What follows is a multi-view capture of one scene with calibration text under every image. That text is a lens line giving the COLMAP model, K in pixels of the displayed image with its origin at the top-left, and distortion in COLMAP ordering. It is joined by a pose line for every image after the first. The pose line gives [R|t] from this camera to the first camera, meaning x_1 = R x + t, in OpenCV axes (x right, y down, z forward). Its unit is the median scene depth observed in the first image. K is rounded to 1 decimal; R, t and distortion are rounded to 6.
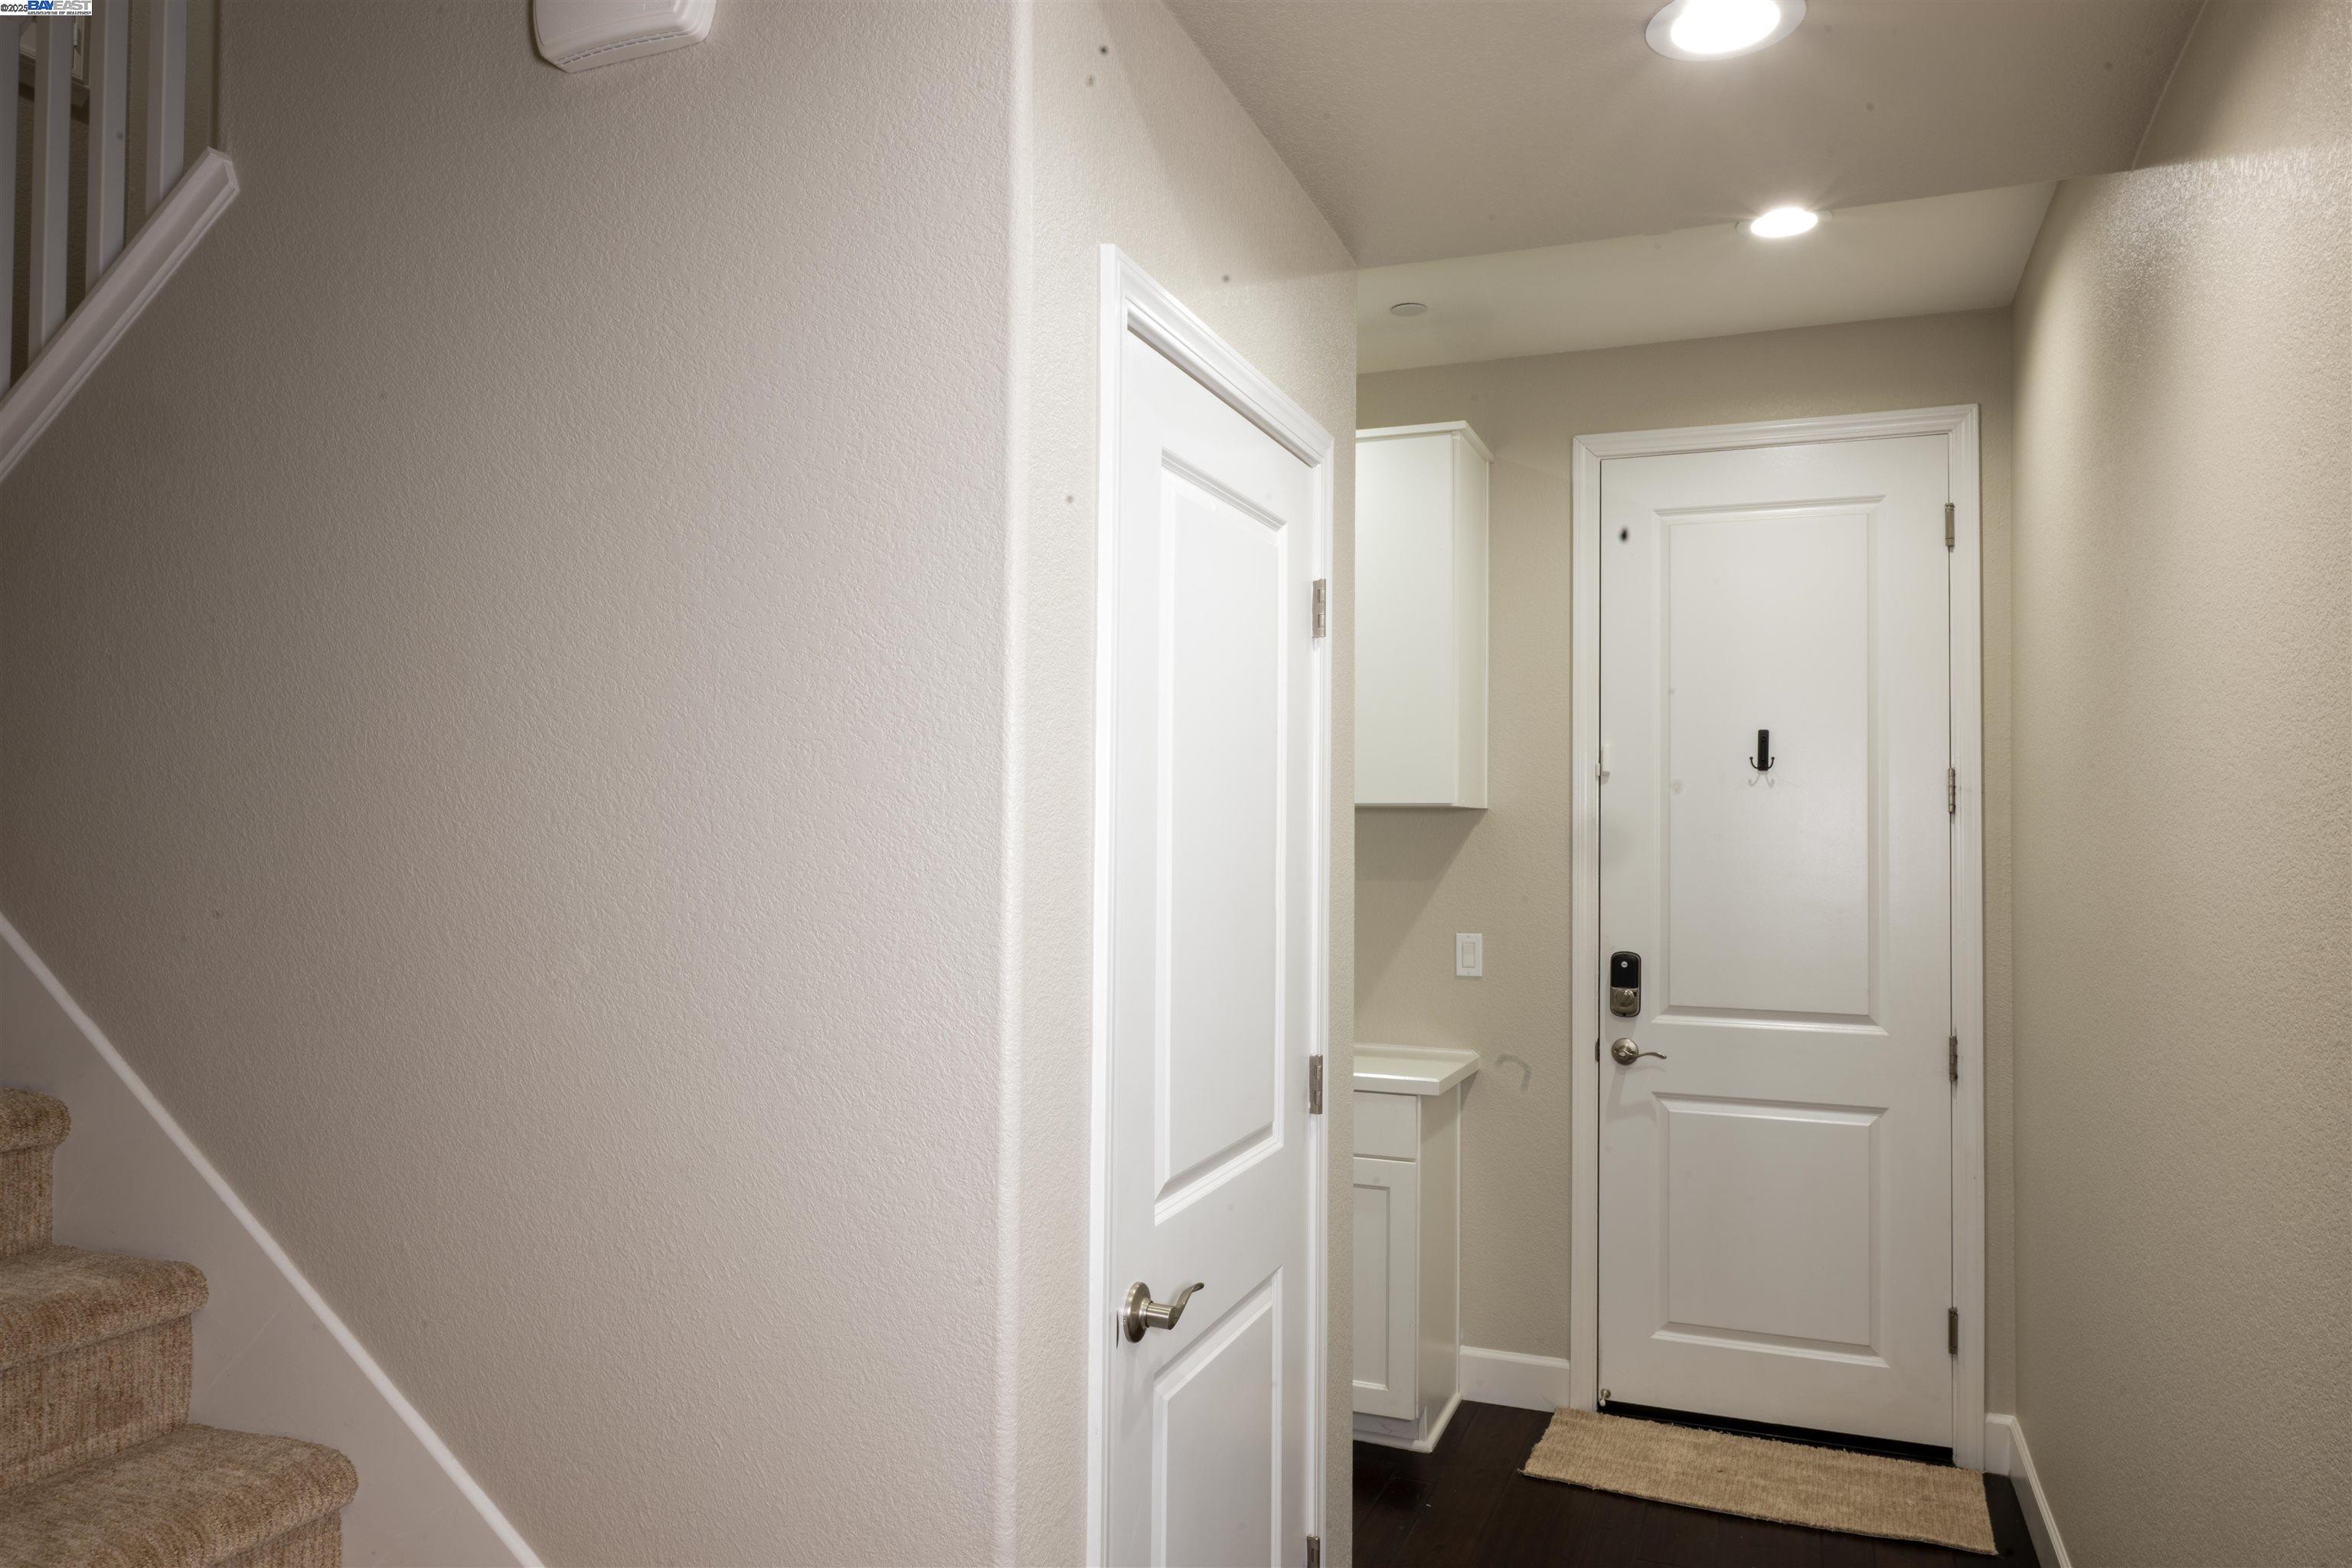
lens RADIAL K [[1562.2, 0, 1176.0], [0, 1562.2, 784.0], [0, 0, 1]] dist [0.001668, 0.002249]
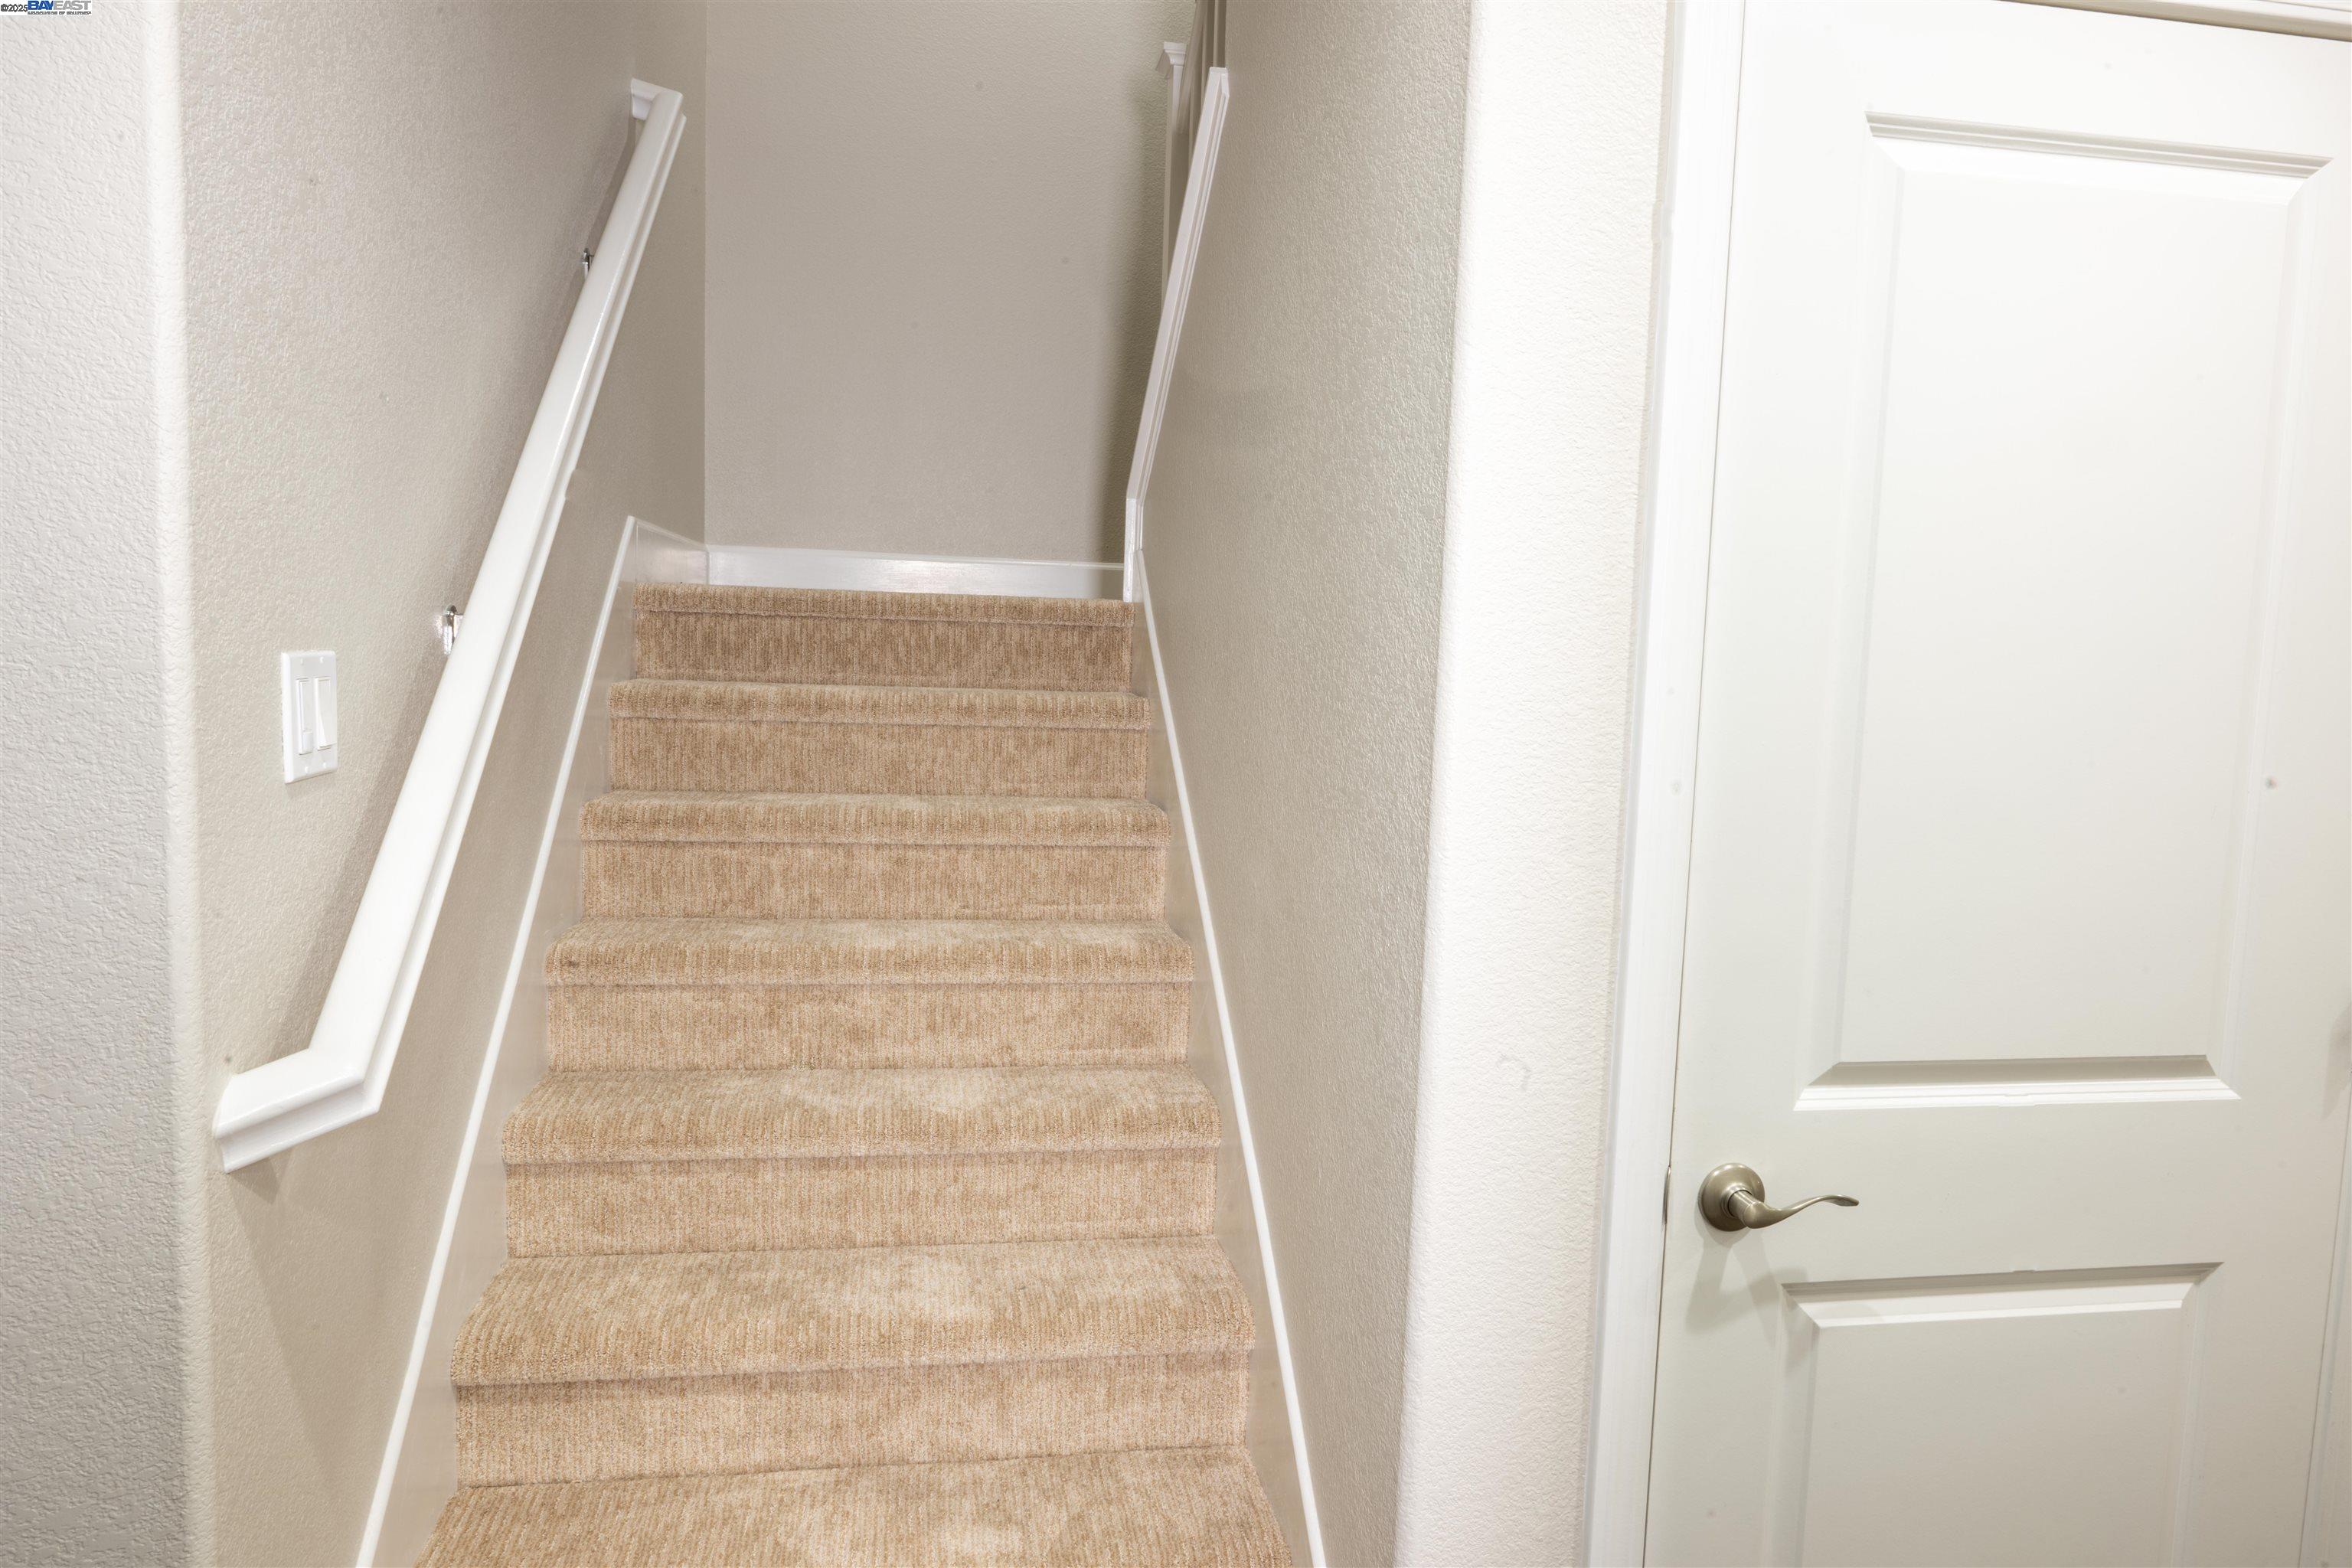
lens RADIAL K [[1562.2, 0, 1176.0], [0, 1562.2, 784.0], [0, 0, 1]] dist [0.001668, 0.002249]
pose [[0.524111, 0.092677, -0.846593, 0.507373], [-0.000553, 0.994098, 0.108482, 0.026019], [0.851650, -0.056388, 0.521069, 0.320732]]
